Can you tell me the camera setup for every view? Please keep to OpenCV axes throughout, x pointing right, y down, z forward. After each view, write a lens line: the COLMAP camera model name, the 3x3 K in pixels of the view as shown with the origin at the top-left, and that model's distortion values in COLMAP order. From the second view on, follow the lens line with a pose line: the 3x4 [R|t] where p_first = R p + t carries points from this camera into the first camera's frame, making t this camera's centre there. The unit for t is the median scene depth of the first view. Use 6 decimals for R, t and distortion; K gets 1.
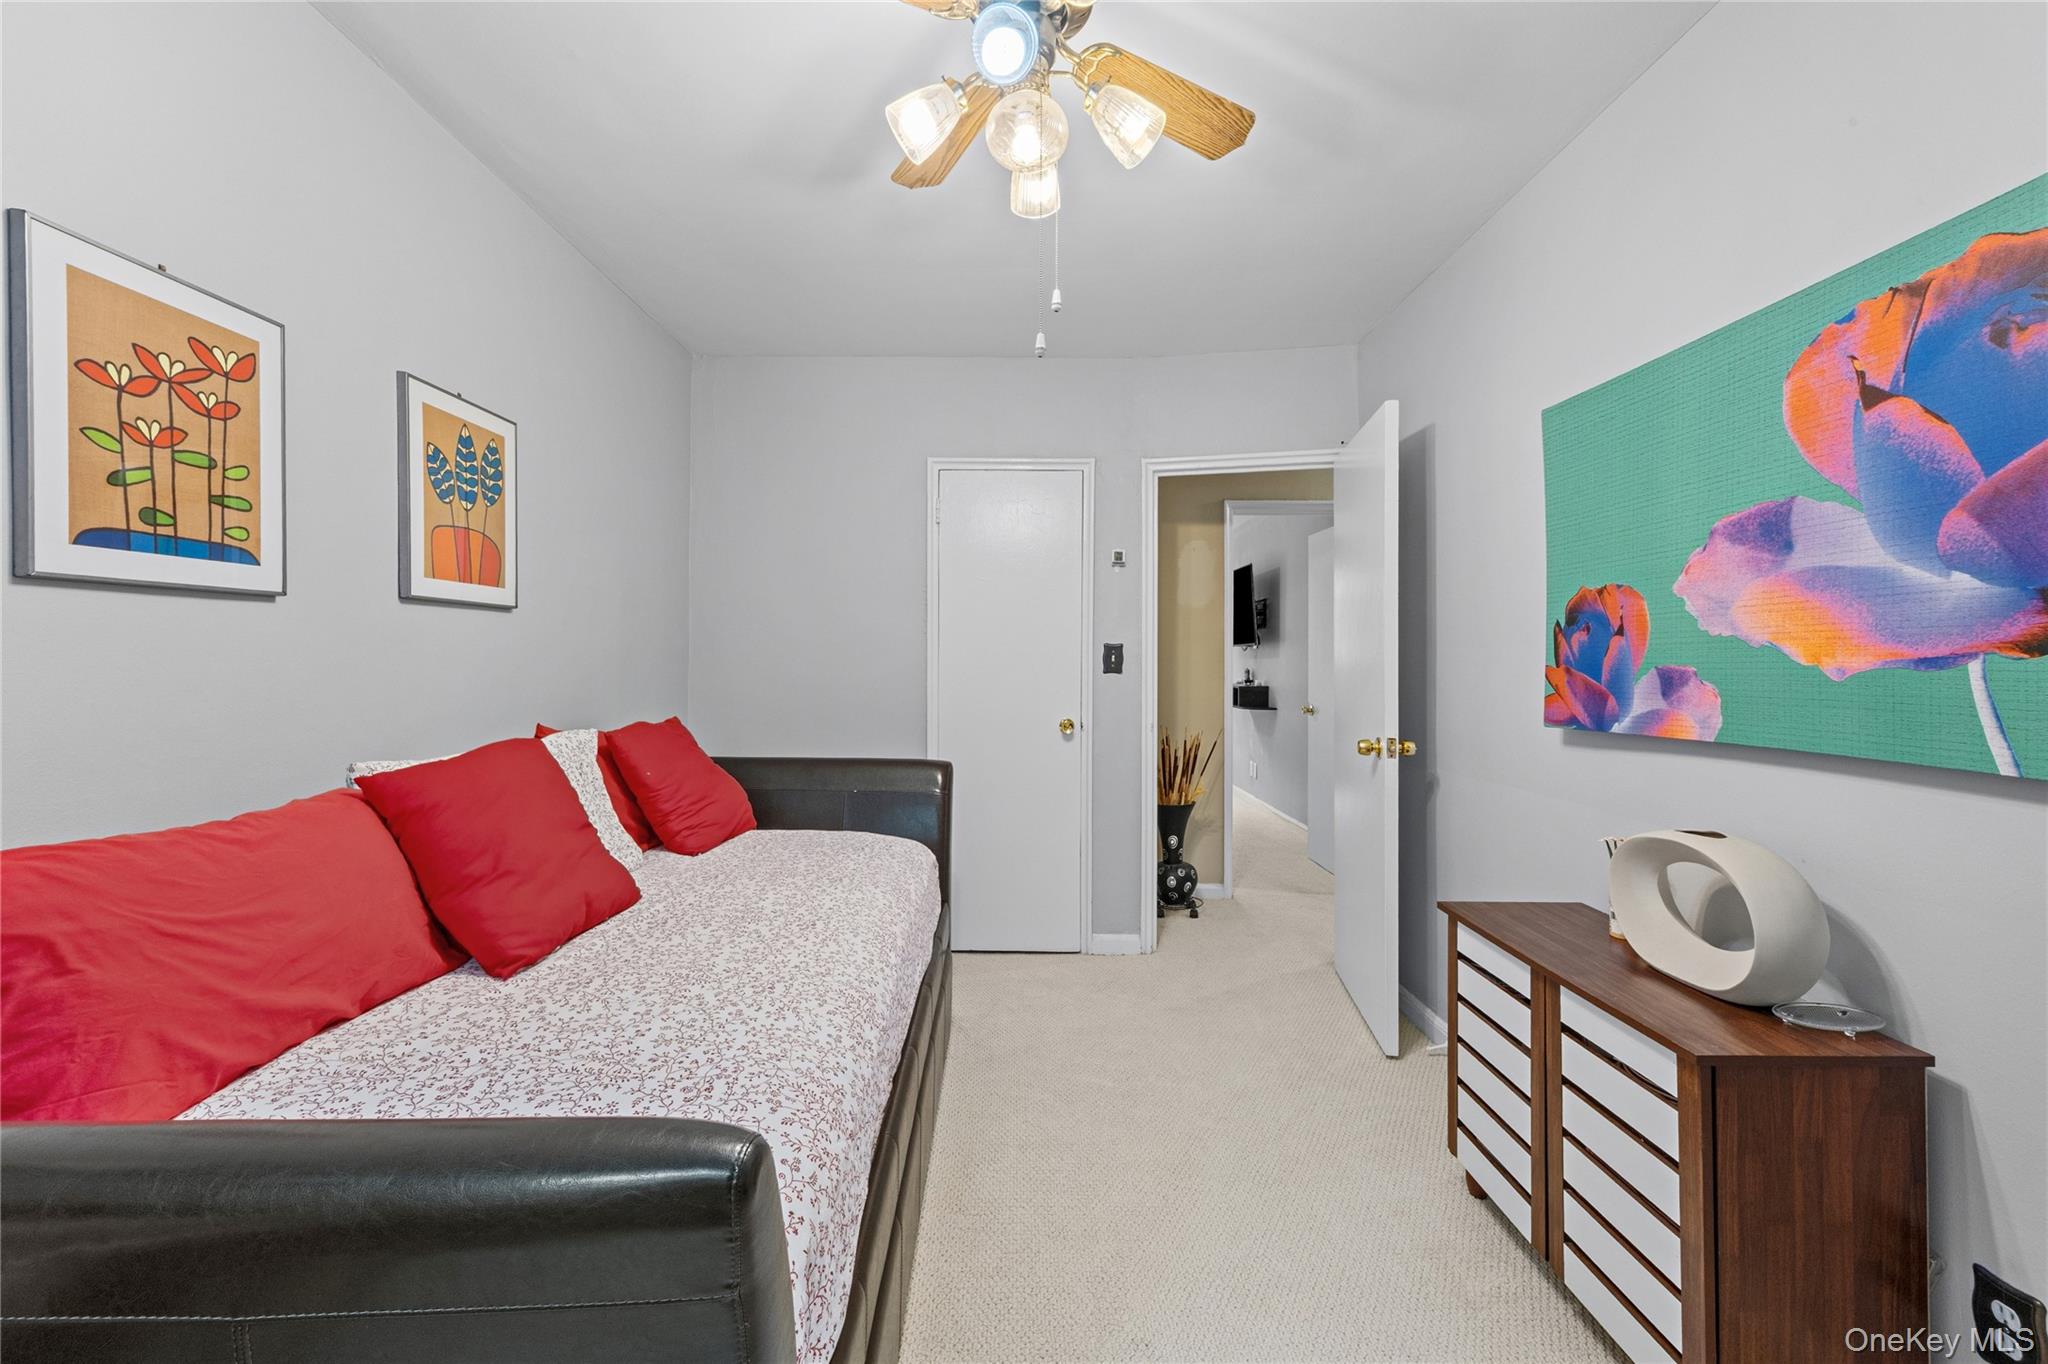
lens RADIAL K [[821.5, 0, 1028.4], [0, 821.5, 673.0], [0, 0, 1]] dist [0.004860, -0.000367]
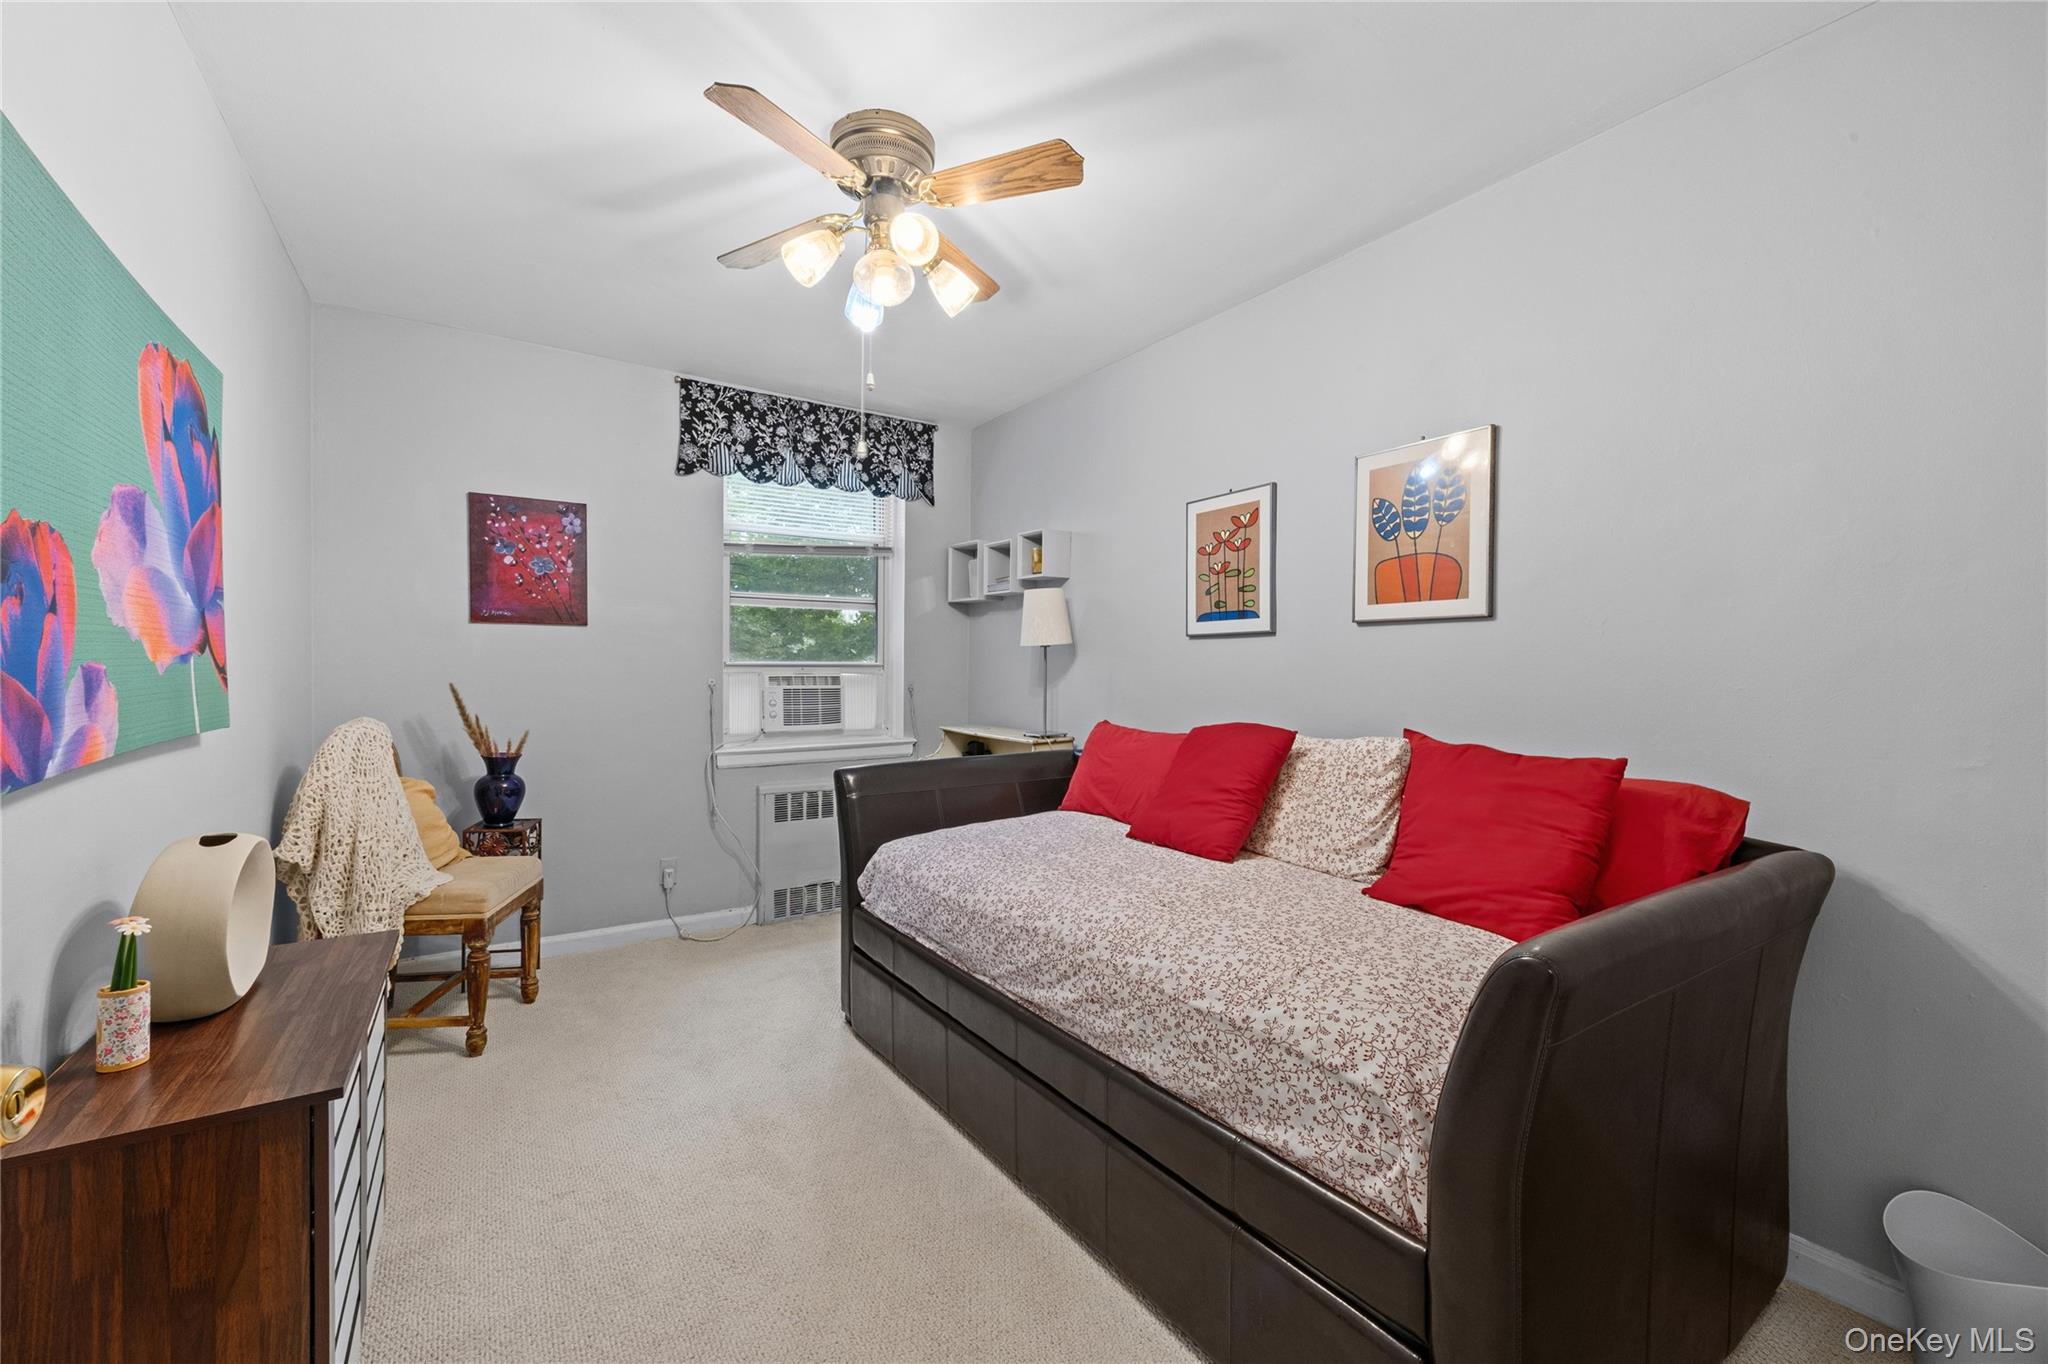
lens RADIAL K [[821.5, 0, 1028.4], [0, 821.5, 673.0], [0, 0, 1]] dist [0.004860, -0.000367]
pose [[-0.829699, -0.003423, -0.558200, 0.534473], [-0.016607, 0.999690, 0.018553, -0.028586], [0.557963, 0.024664, -0.829499, 2.169927]]
